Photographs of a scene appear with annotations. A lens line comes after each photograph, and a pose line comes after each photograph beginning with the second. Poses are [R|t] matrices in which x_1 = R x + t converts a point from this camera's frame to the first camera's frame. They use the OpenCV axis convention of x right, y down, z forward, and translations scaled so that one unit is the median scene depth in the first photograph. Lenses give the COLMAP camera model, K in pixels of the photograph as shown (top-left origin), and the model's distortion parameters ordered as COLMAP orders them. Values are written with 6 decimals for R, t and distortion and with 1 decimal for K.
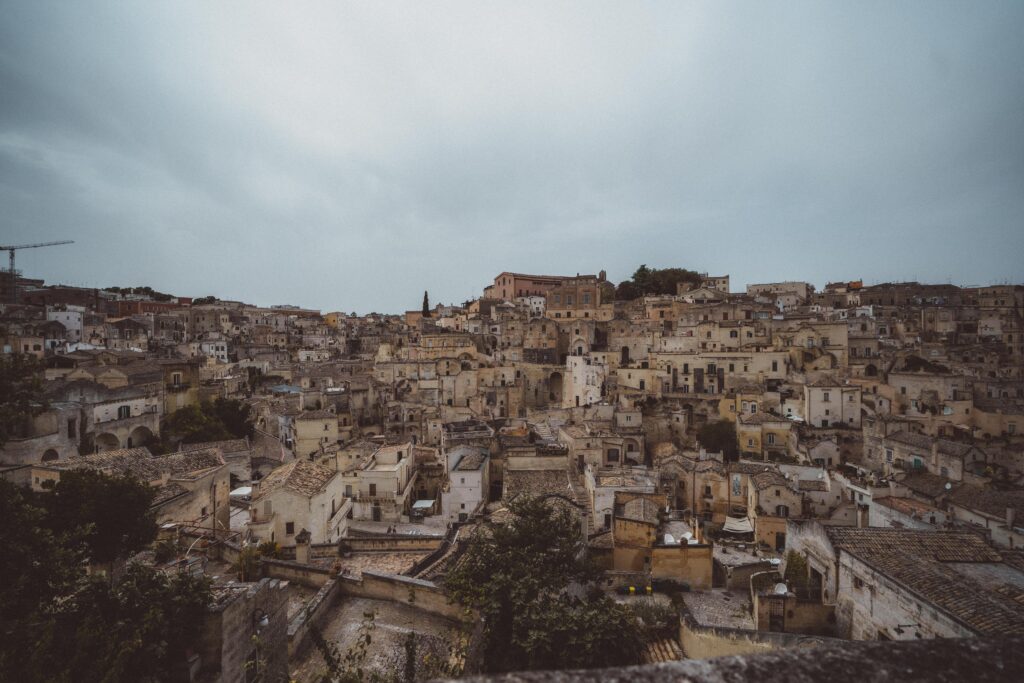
lens RADIAL K [[472.5, 0, 512.0], [0, 472.5, 341.5], [0, 0, 1]] dist [-0.031839, 0.014903]
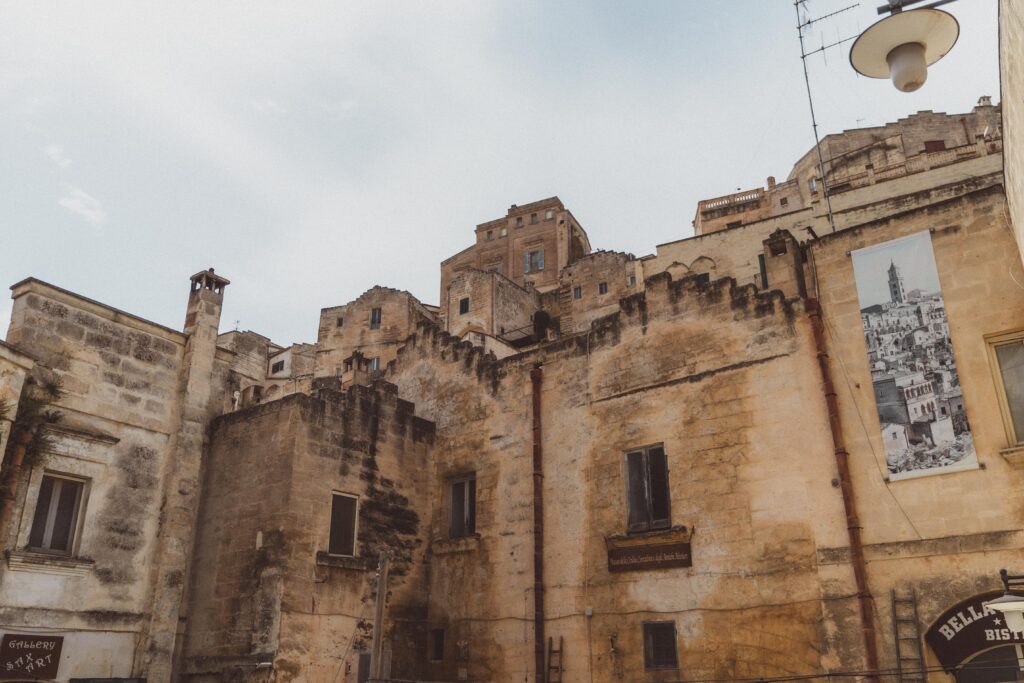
lens RADIAL K [[832.7, 0, 511.6], [0, 832.7, 363.0], [0, 0, 1]] dist [0.034553, -0.000876]
pose [[0.982635, -0.076874, -0.168876, 0.272354], [0.009470, 0.929730, -0.368119, 0.231157], [0.185308, 0.360128, 0.914313, 0.530087]]
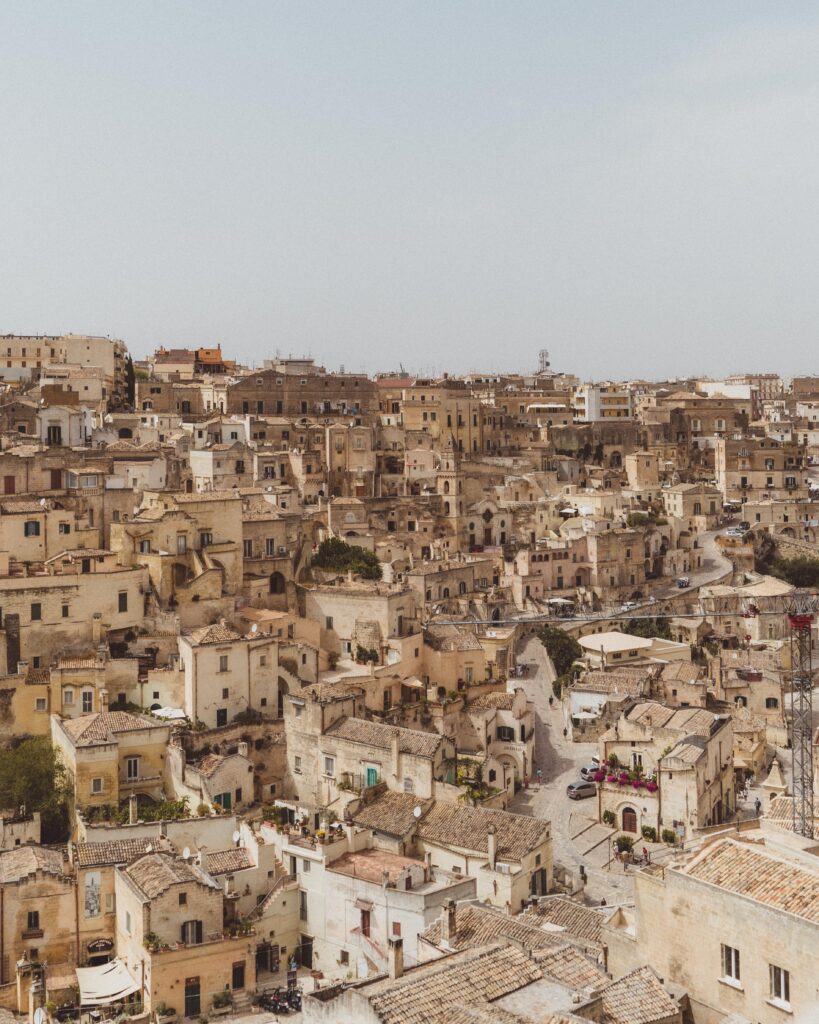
lens RADIAL K [[1196.8, 0, 409.5], [0, 1196.8, 512.0], [0, 0, 1]] dist [-0.003797, 0.029617]
pose [[0.703079, -0.021020, 0.710801, -0.089020], [0.009989, 0.999756, 0.019685, -0.061156], [-0.711042, -0.006740, 0.703118, -0.041564]]
